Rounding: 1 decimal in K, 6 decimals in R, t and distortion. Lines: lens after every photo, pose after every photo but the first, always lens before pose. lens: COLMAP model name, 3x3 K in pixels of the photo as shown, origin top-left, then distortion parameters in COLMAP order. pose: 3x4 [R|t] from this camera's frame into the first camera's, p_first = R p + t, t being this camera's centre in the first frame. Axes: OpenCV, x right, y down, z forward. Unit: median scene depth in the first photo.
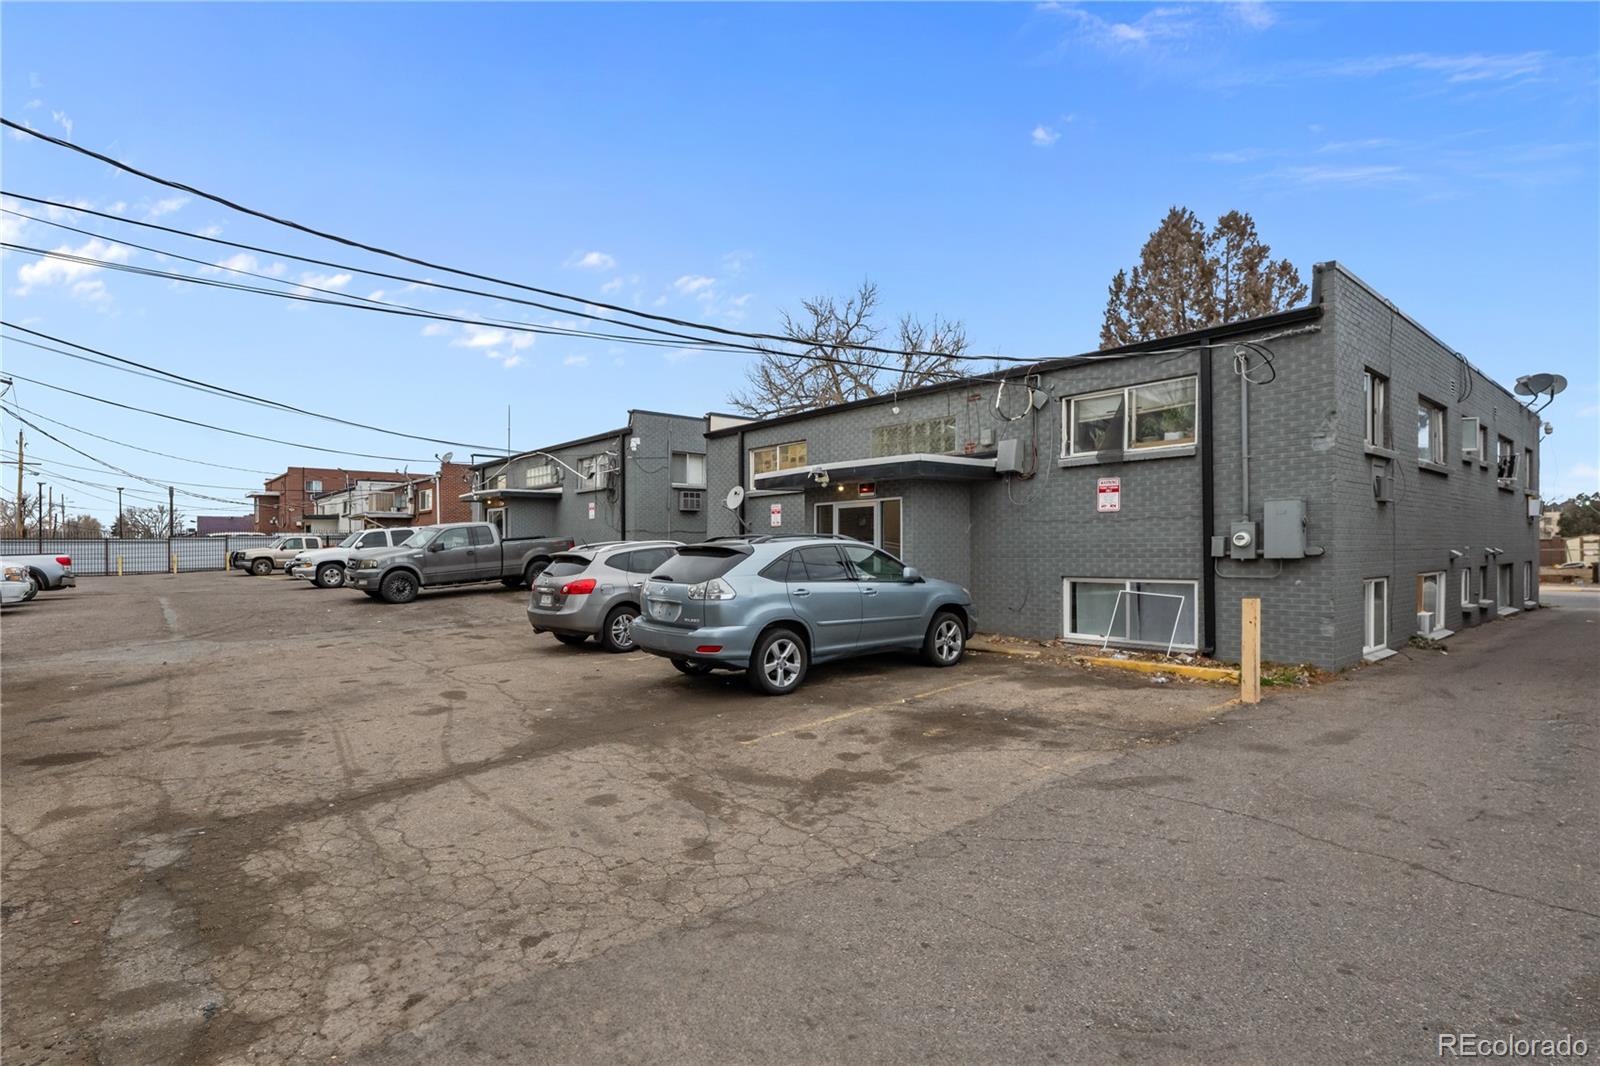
lens RADIAL K [[786.4, 0, 791.5], [0, 786.4, 540.6], [0, 0, 1]] dist [0.000471, -0.000092]
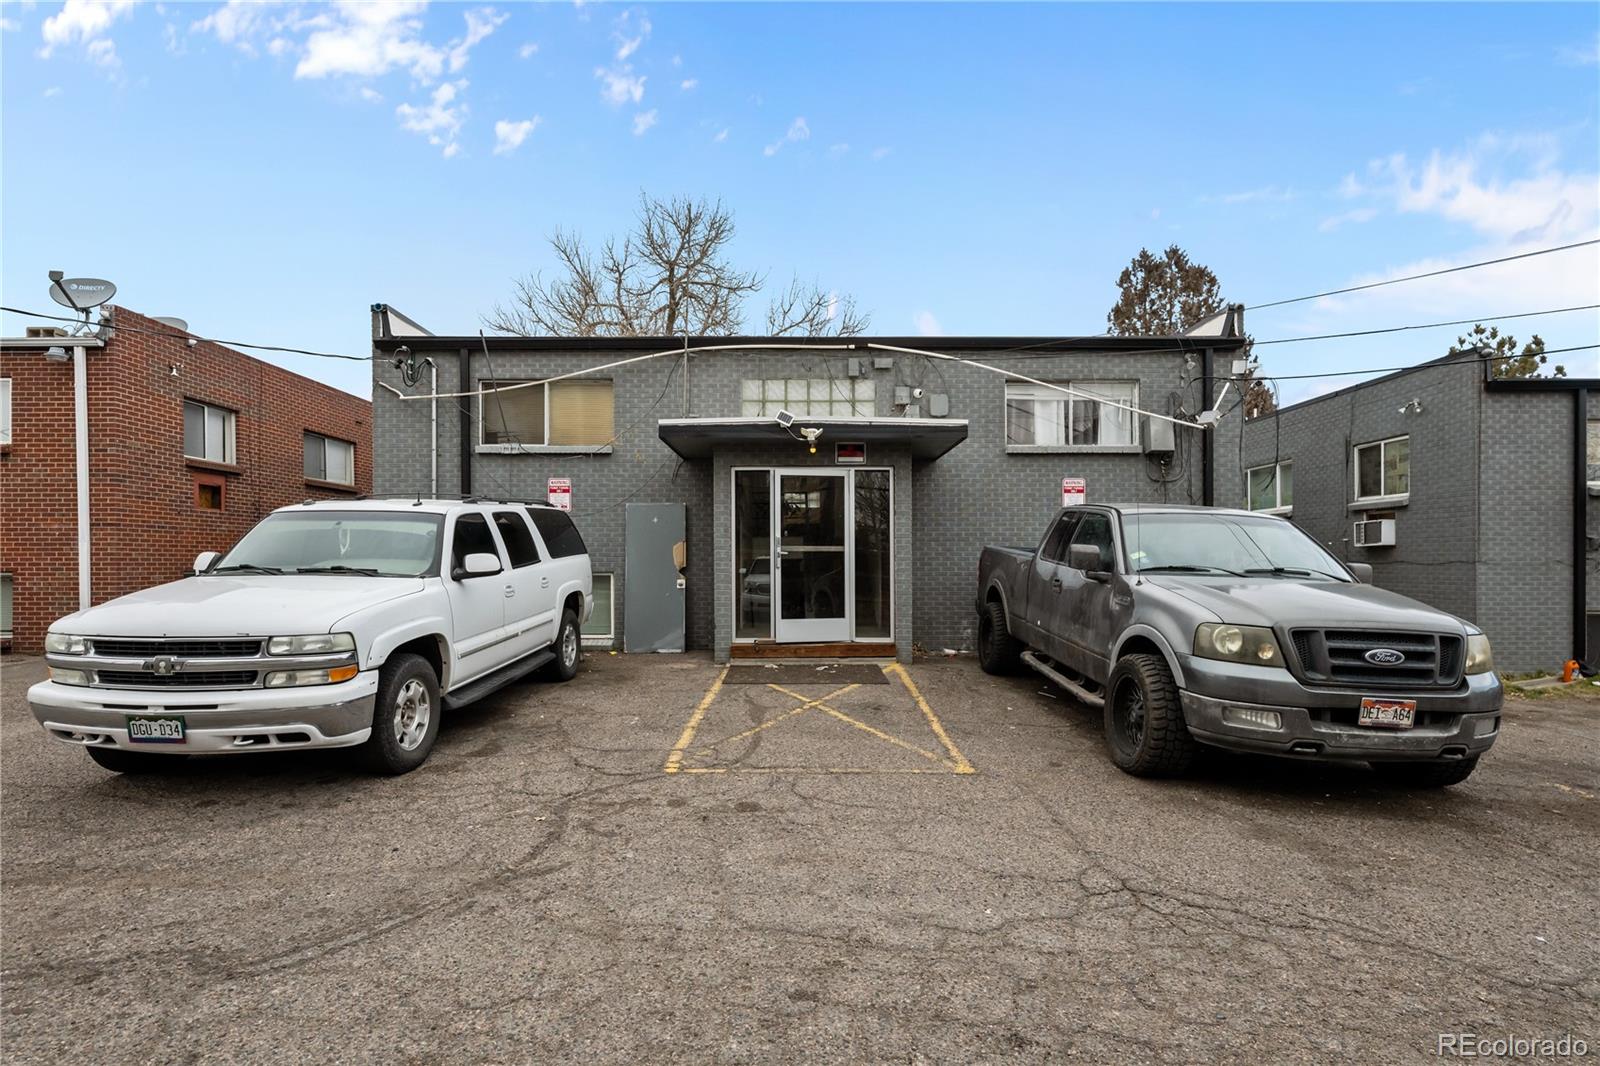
lens RADIAL K [[744.2, 0, 798.5], [0, 744.2, 526.1], [0, 0, 1]] dist [0.004776, 0.000373]
pose [[0.624600, 0.016764, 0.780765, -0.534771], [-0.007958, 0.999854, -0.015101, 0.017089], [-0.780904, 0.003219, 0.624643, 0.648827]]
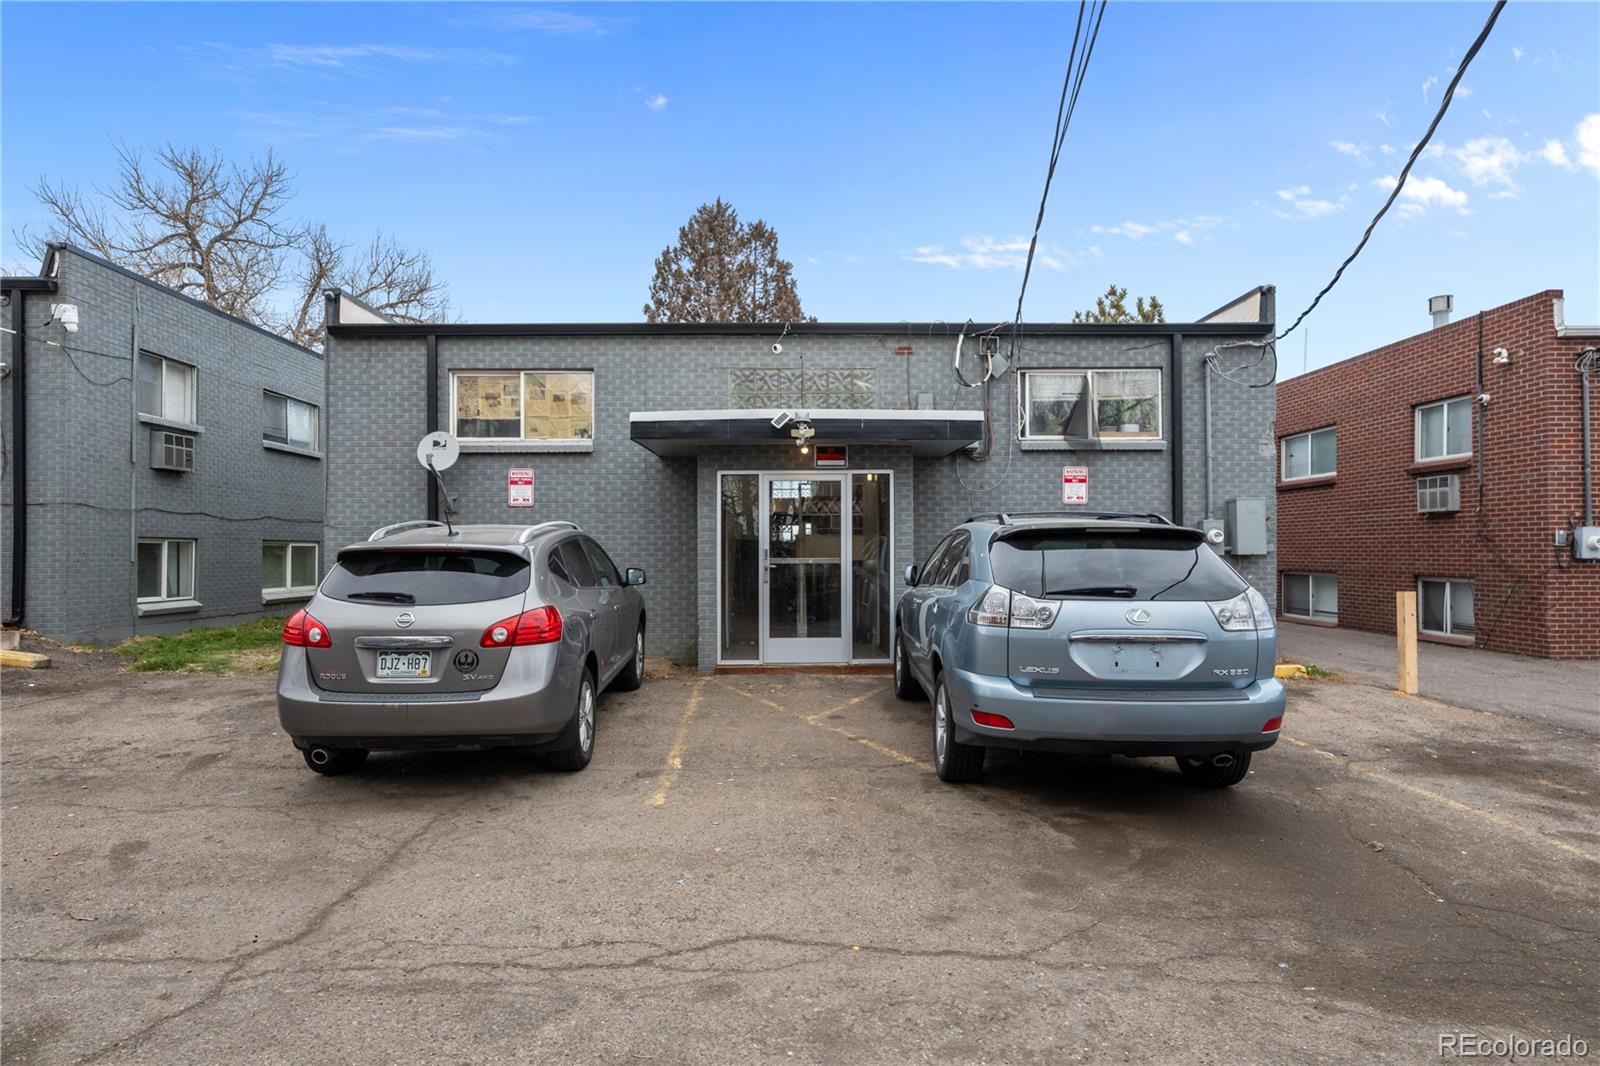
lens RADIAL K [[822.7, 0, 796.7], [0, 822.7, 545.2], [0, 0, 1]] dist [0.002107, 0.001167]
pose [[0.646378, 0.010325, 0.762947, -0.515674], [-0.010263, 0.999936, -0.004837, 0.018052], [-0.762948, -0.004704, 0.646442, 0.625402]]
